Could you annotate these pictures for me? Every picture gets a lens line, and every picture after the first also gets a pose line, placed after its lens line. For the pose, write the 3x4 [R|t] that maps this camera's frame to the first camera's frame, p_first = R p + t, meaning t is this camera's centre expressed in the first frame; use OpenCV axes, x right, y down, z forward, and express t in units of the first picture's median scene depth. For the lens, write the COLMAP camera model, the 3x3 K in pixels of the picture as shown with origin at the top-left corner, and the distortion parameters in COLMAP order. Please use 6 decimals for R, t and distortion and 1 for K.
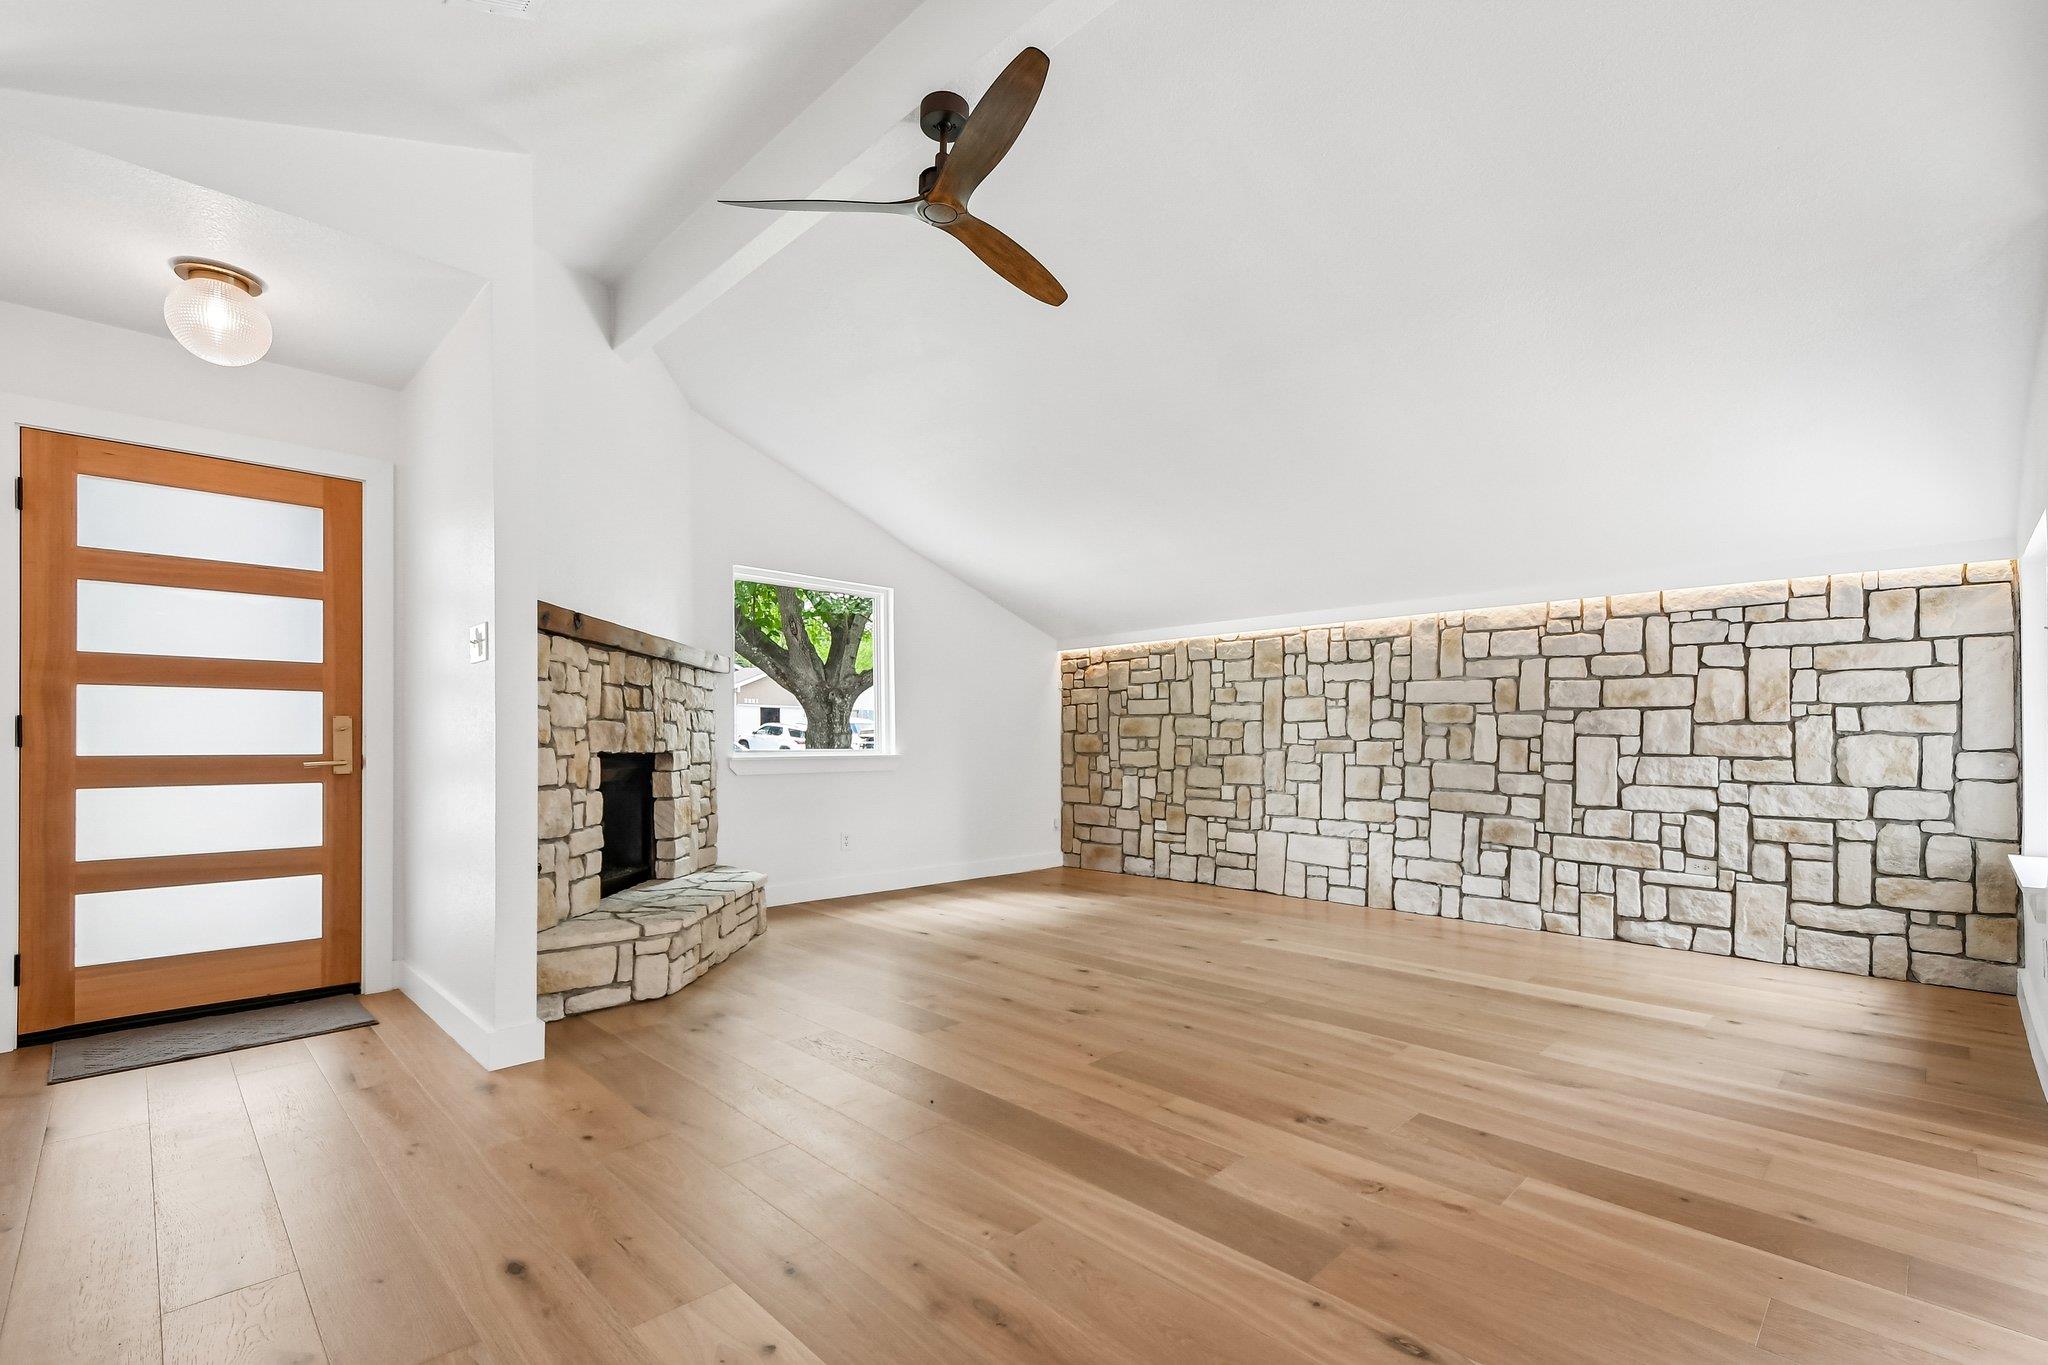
lens RADIAL K [[903.0, 0, 1021.1], [0, 903.0, 740.7], [0, 0, 1]] dist [0.006270, -0.000768]
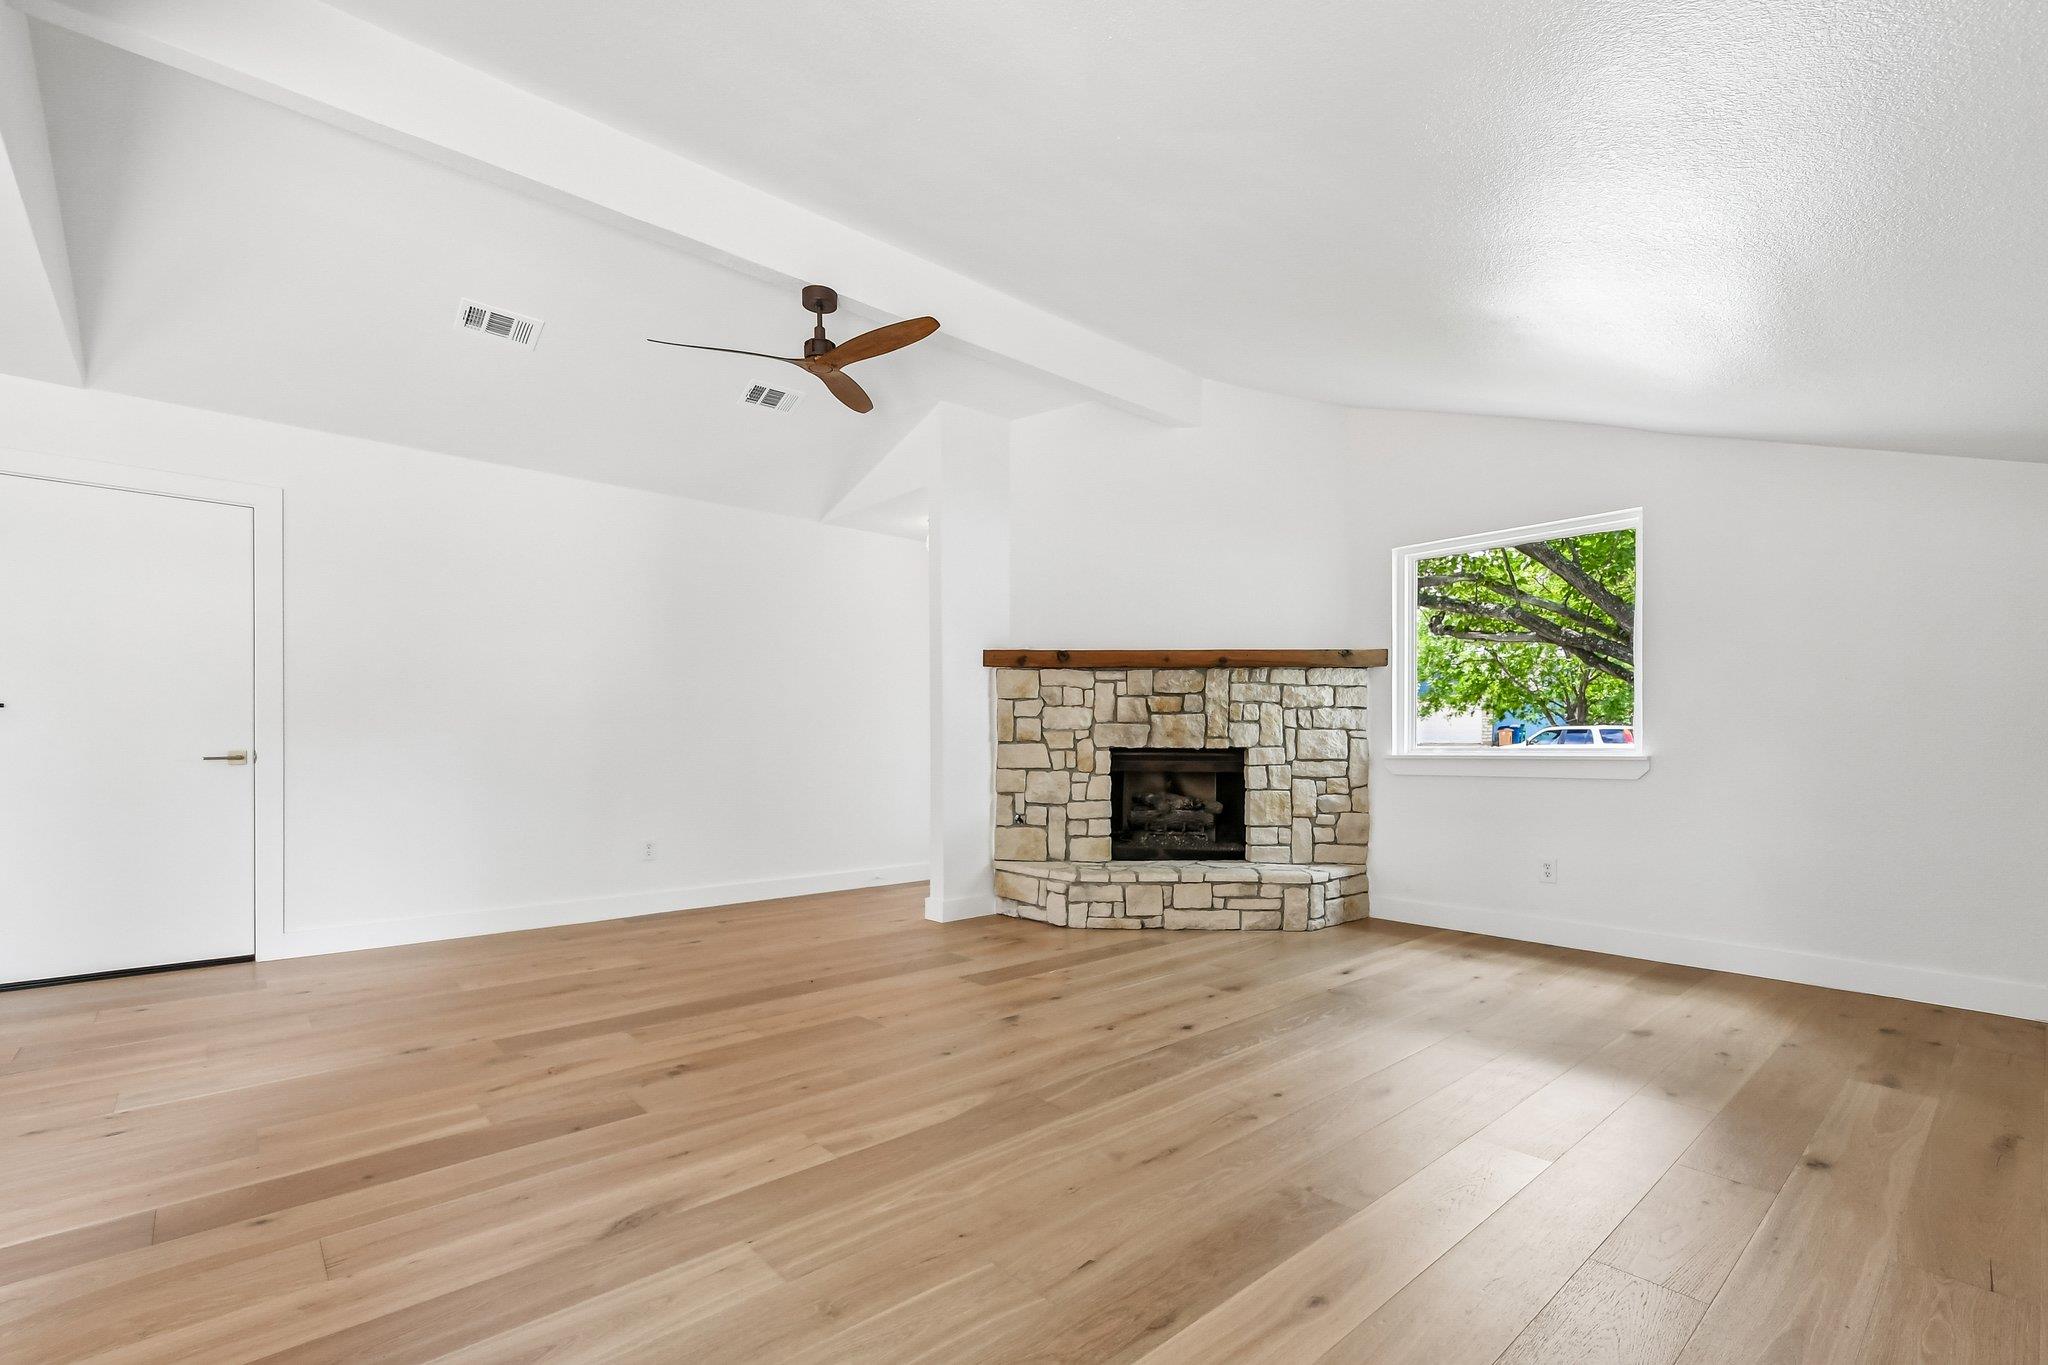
lens RADIAL K [[910.2, 0, 1024.1], [0, 910.2, 762.9], [0, 0, 1]] dist [0.010514, -0.000156]
pose [[-0.050424, 0.020175, -0.998524, 0.875273], [0.002491, 0.999795, 0.020075, 0.008574], [0.998725, -0.001475, -0.050464, 0.911496]]
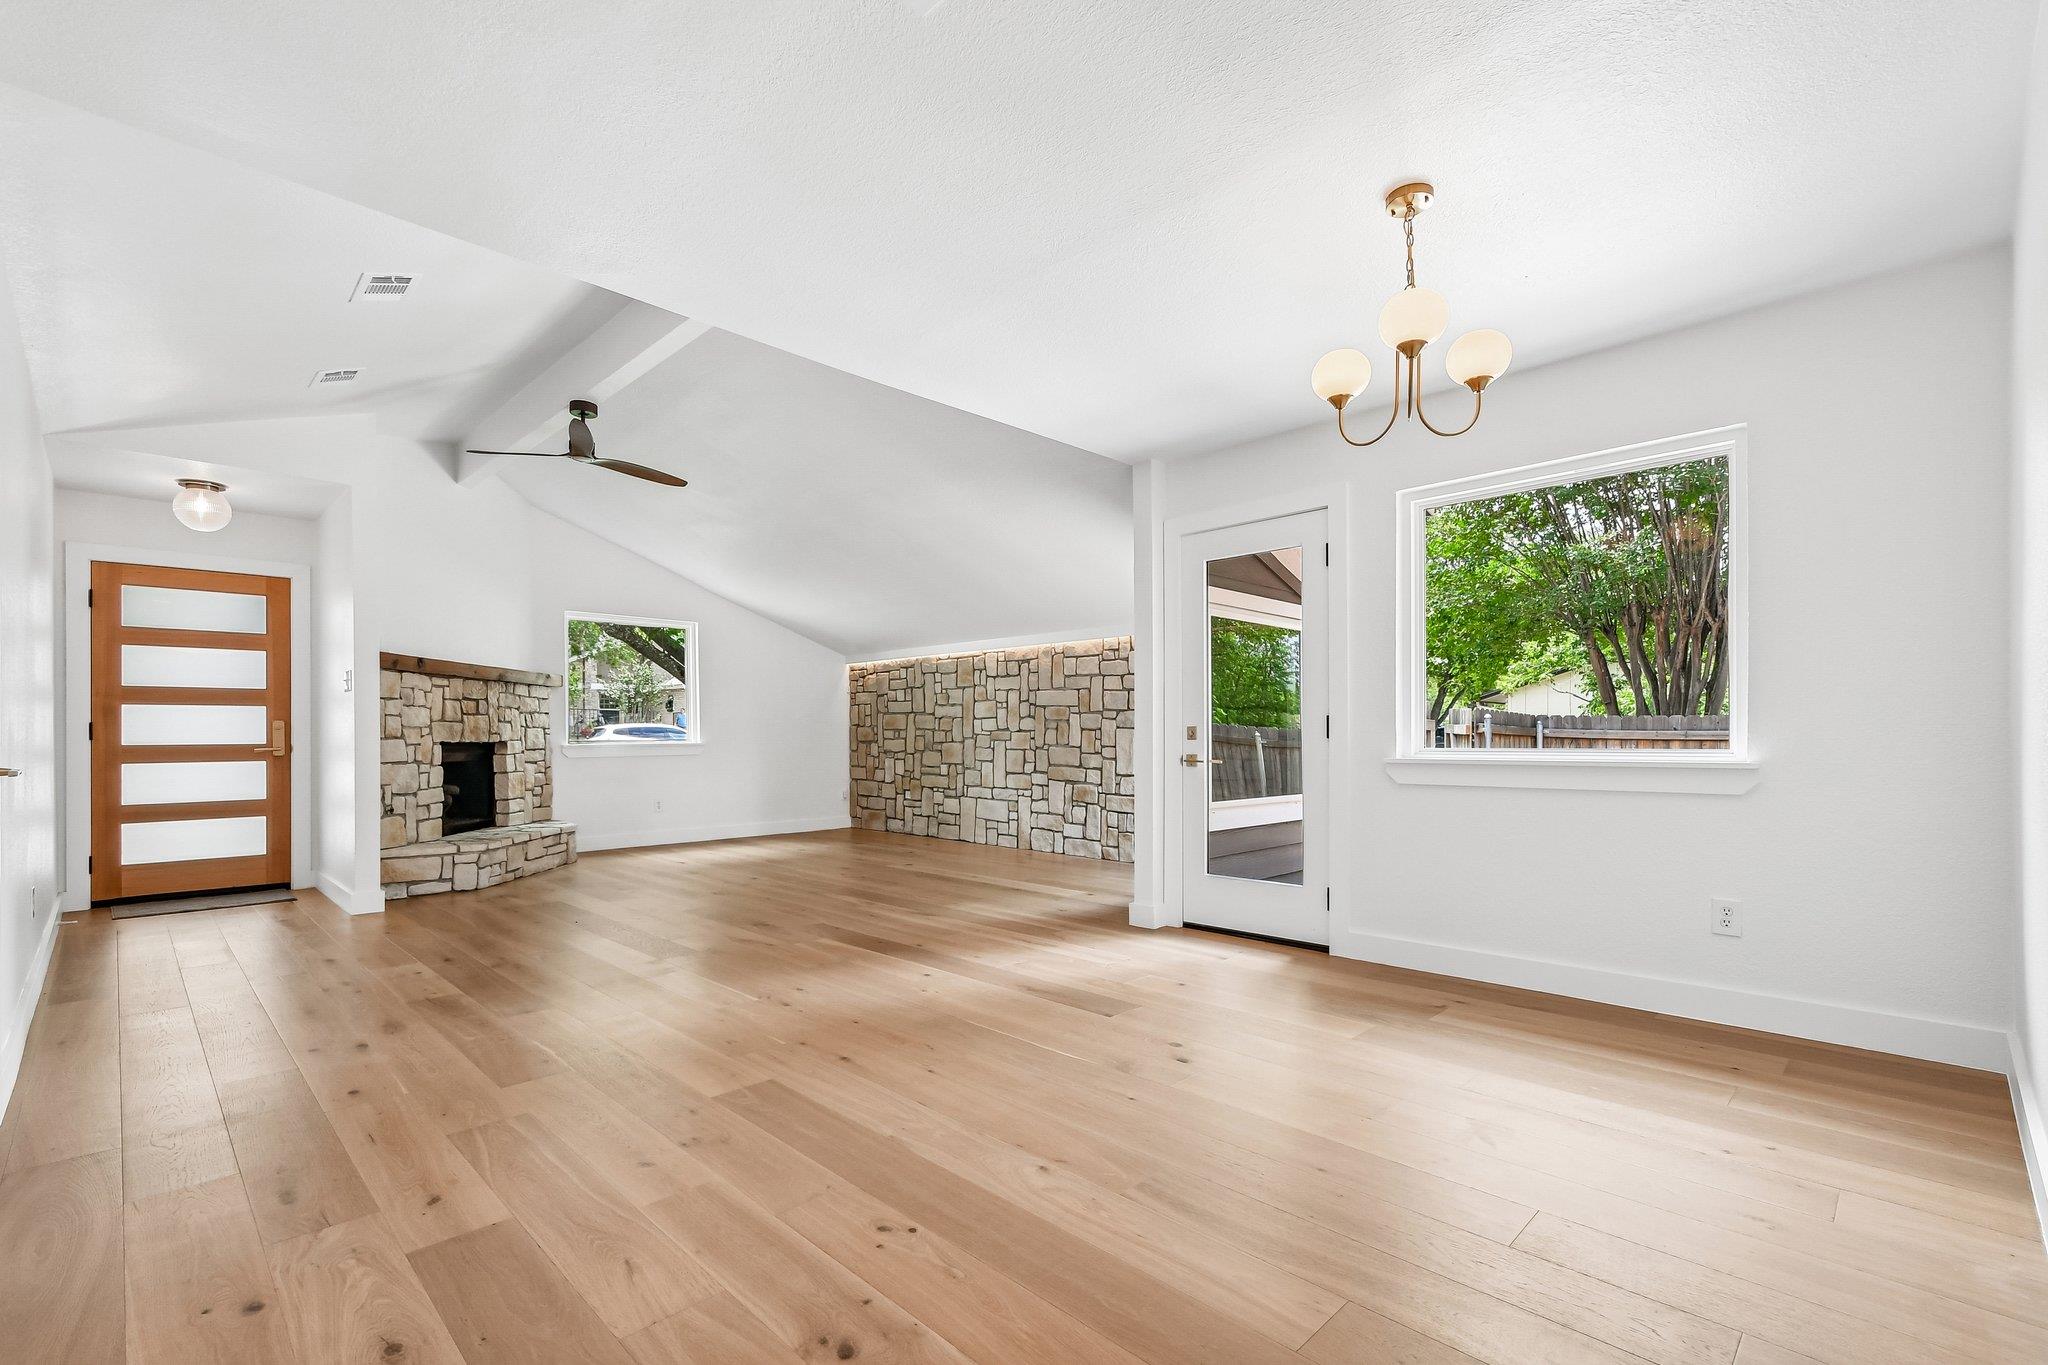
lens RADIAL K [[907.7, 0, 1030.2], [0, 907.7, 730.8], [0, 0, 1]] dist [0.000569, -0.000887]
pose [[0.999887, -0.004630, 0.014275, 0.540280], [0.004625, 0.999989, 0.000395, -0.002671], [-0.014277, -0.000329, 0.999898, -0.608647]]
